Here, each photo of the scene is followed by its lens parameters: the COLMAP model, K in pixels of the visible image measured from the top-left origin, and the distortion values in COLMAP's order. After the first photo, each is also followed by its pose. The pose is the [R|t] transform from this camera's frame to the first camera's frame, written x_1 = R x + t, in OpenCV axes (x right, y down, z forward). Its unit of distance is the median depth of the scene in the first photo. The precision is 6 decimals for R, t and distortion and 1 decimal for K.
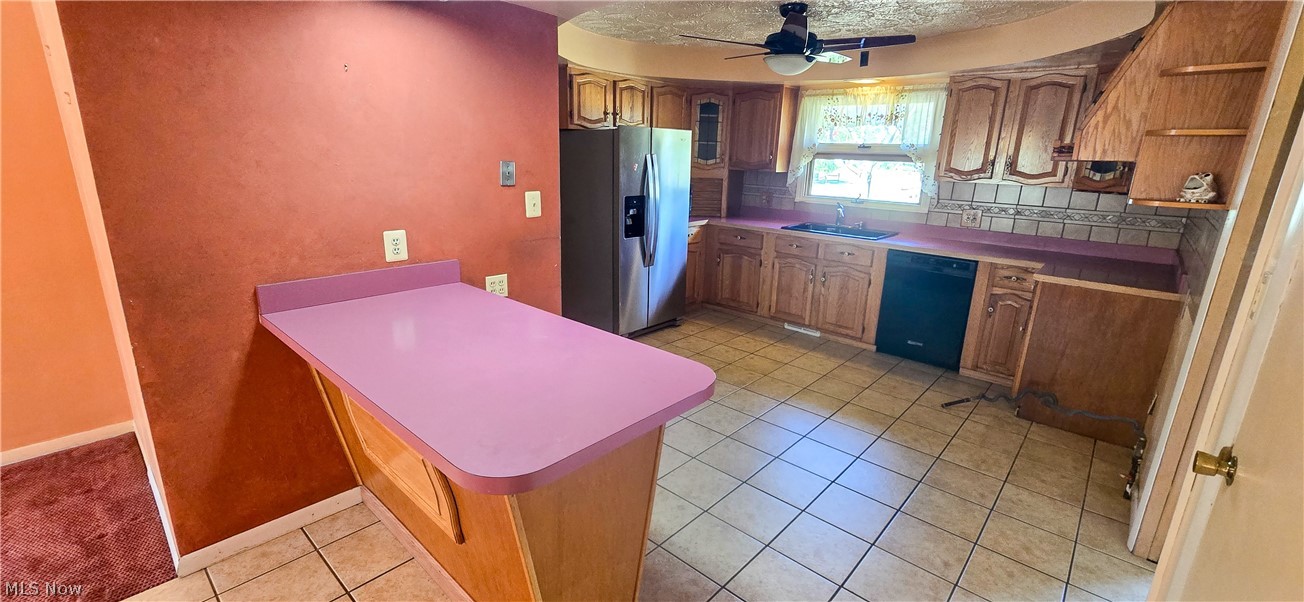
lens RADIAL K [[537.9, 0, 656.7], [0, 537.9, 301.5], [0, 0, 1]] dist [-0.003020, -0.000196]
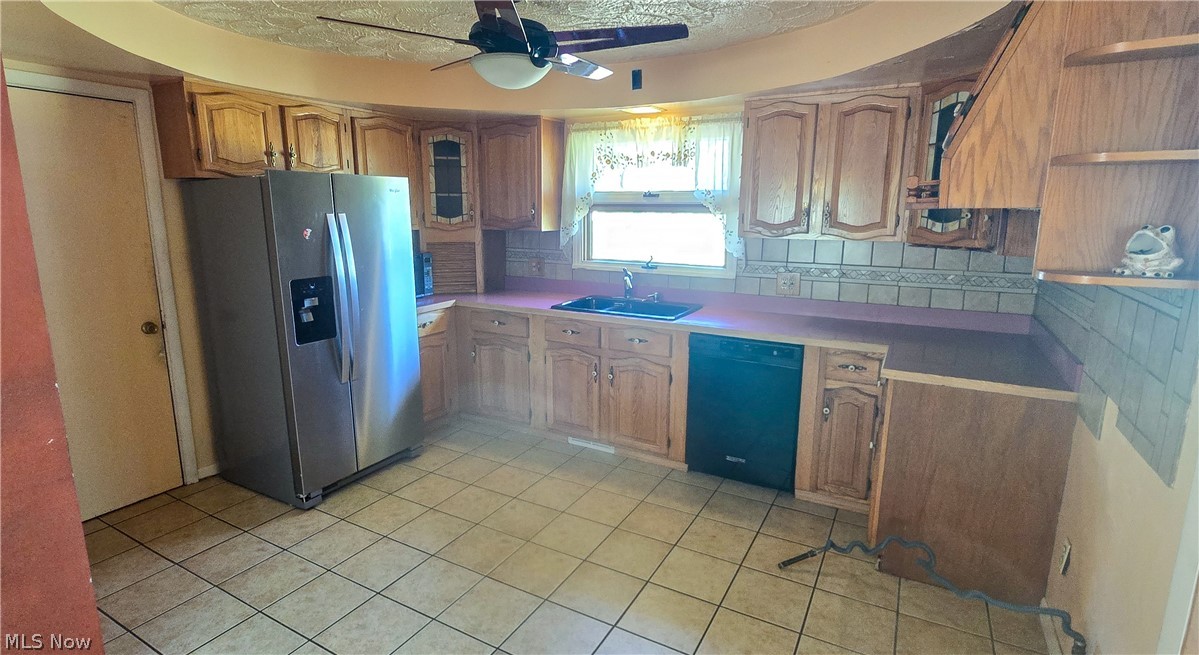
lens RADIAL K [[579.6, 0, 596.7], [0, 579.6, 324.1], [0, 0, 1]] dist [-0.002554, 0.000048]
pose [[0.975665, -0.067404, 0.208649, 0.149044], [0.081316, 0.994951, -0.058825, -0.074518], [-0.203630, 0.074360, 0.976220, 0.265550]]
